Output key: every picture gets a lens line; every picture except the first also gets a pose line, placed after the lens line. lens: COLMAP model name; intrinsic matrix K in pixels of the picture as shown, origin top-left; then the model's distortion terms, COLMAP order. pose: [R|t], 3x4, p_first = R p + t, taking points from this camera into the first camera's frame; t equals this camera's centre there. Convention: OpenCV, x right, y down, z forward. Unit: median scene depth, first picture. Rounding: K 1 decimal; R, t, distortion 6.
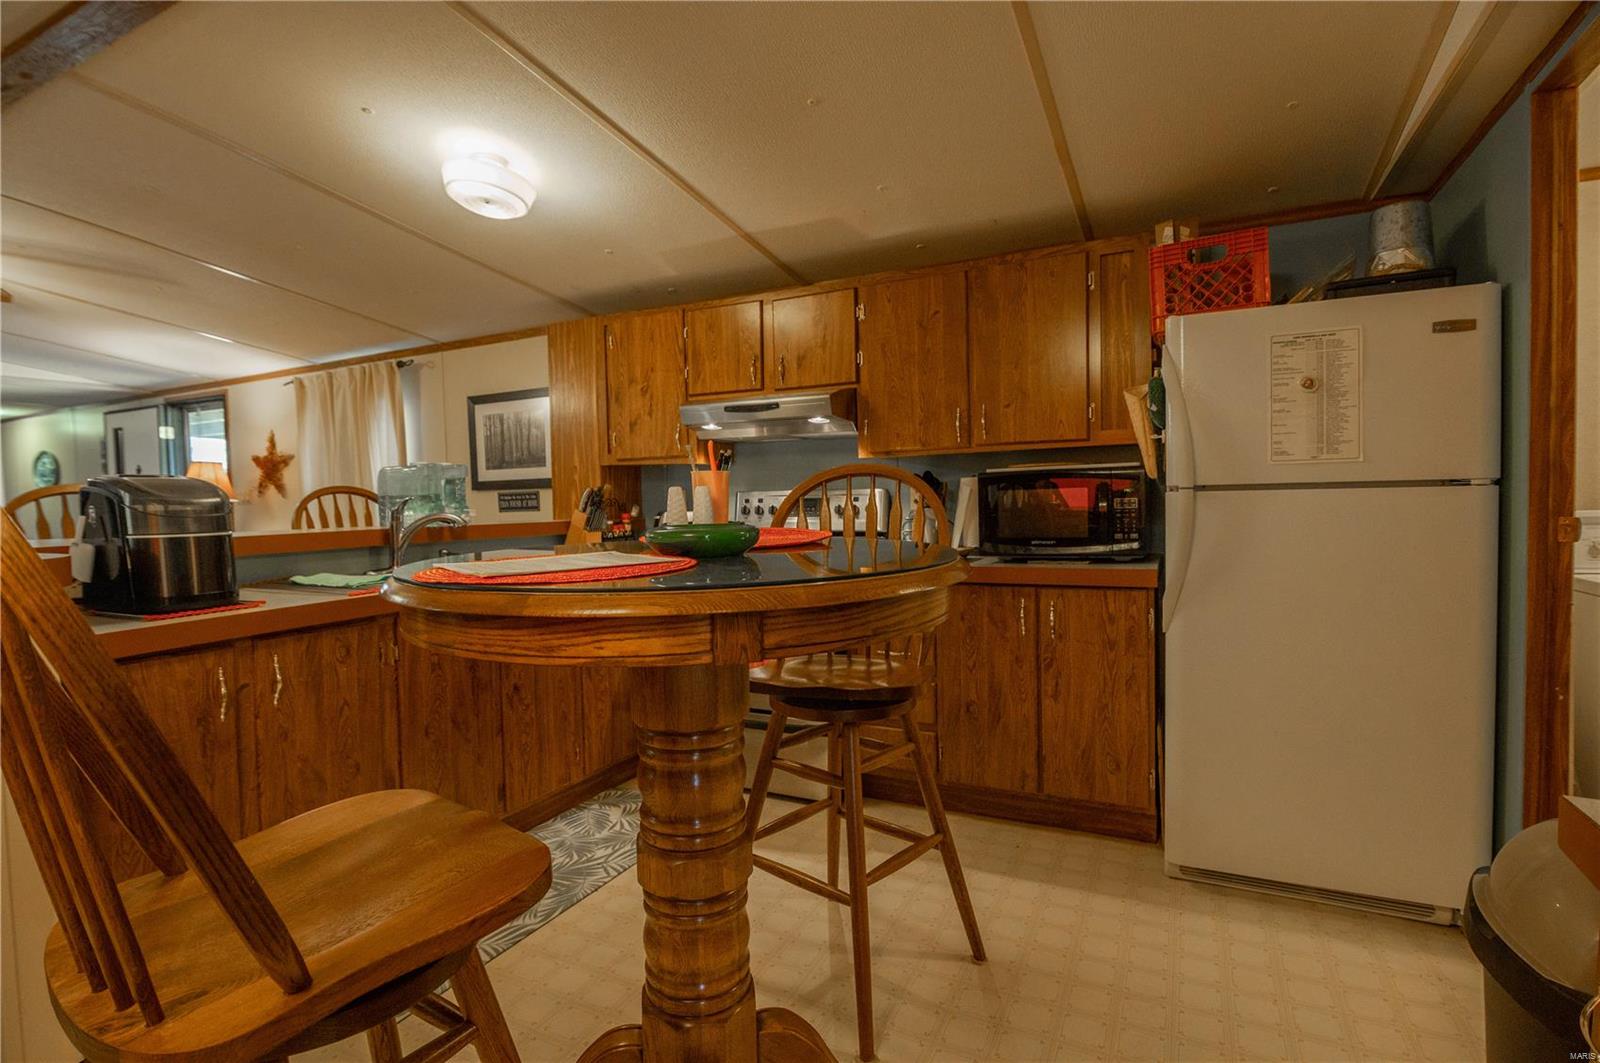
lens RADIAL K [[784.8, 0, 800.5], [0, 784.8, 526.4], [0, 0, 1]] dist [-0.013103, -0.000350]
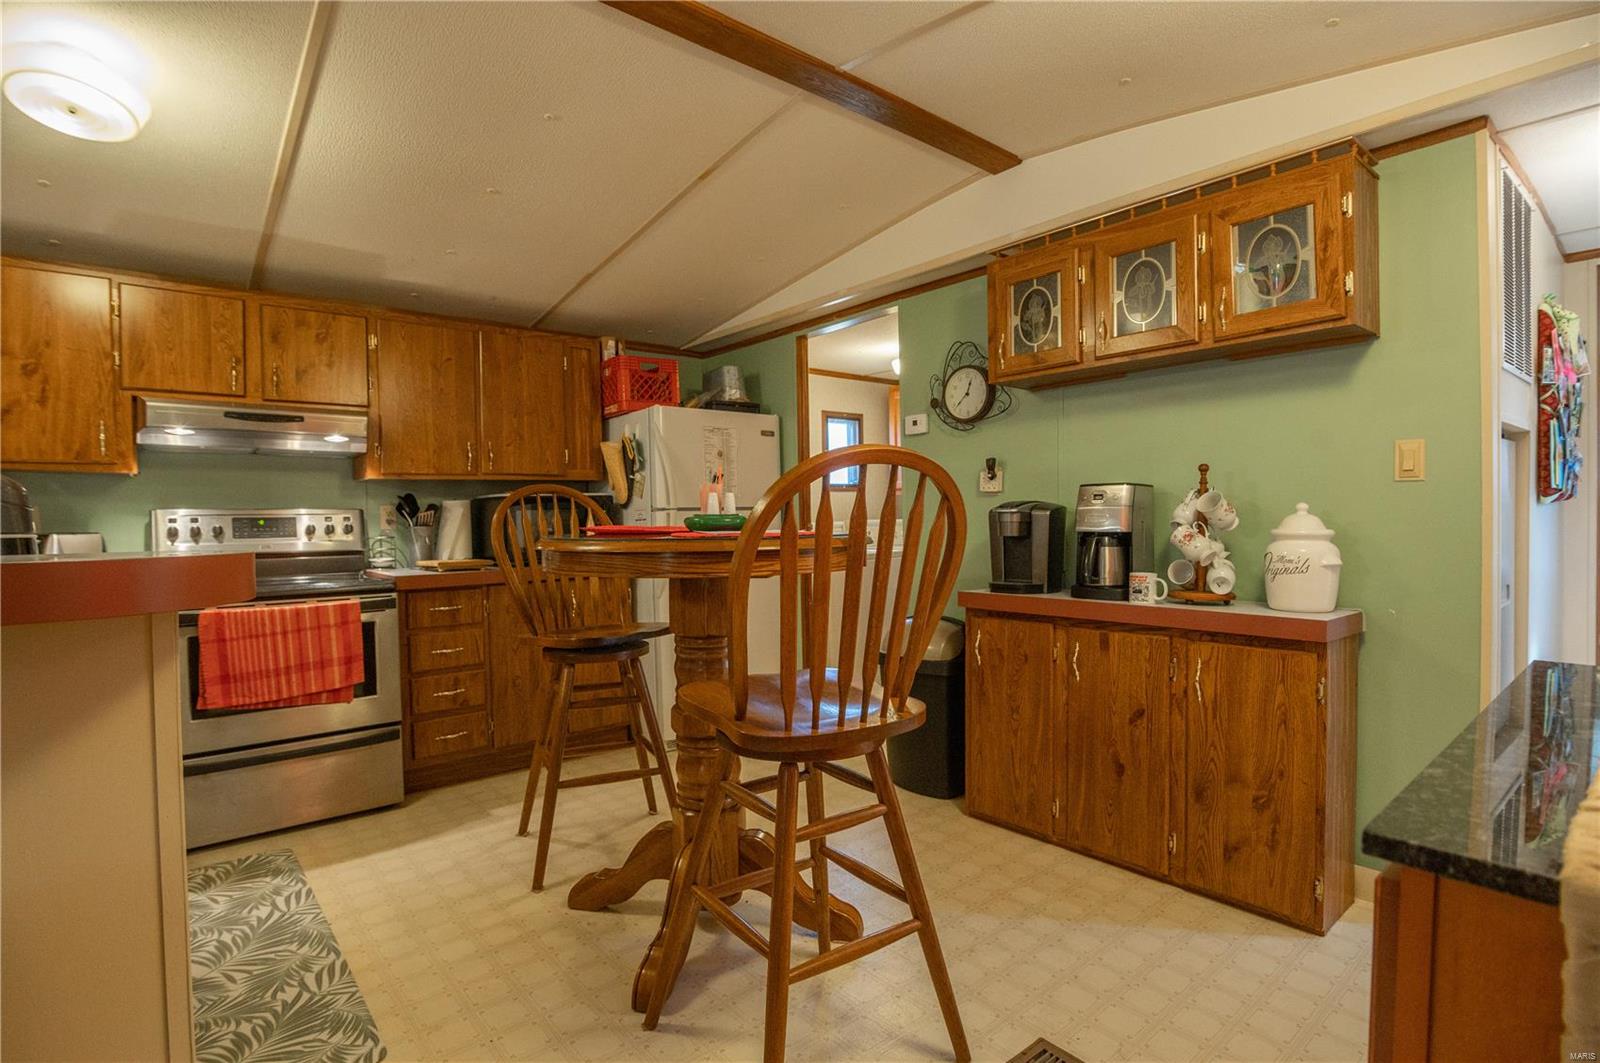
lens RADIAL K [[784.8, 0, 804.0], [0, 784.8, 526.0], [0, 0, 1]] dist [-0.013103, -0.000350]
pose [[0.381625, 0.005599, 0.924300, -0.702890], [0.049962, 0.998395, -0.026676, 0.034695], [-0.922966, 0.056361, 0.380733, 0.074454]]
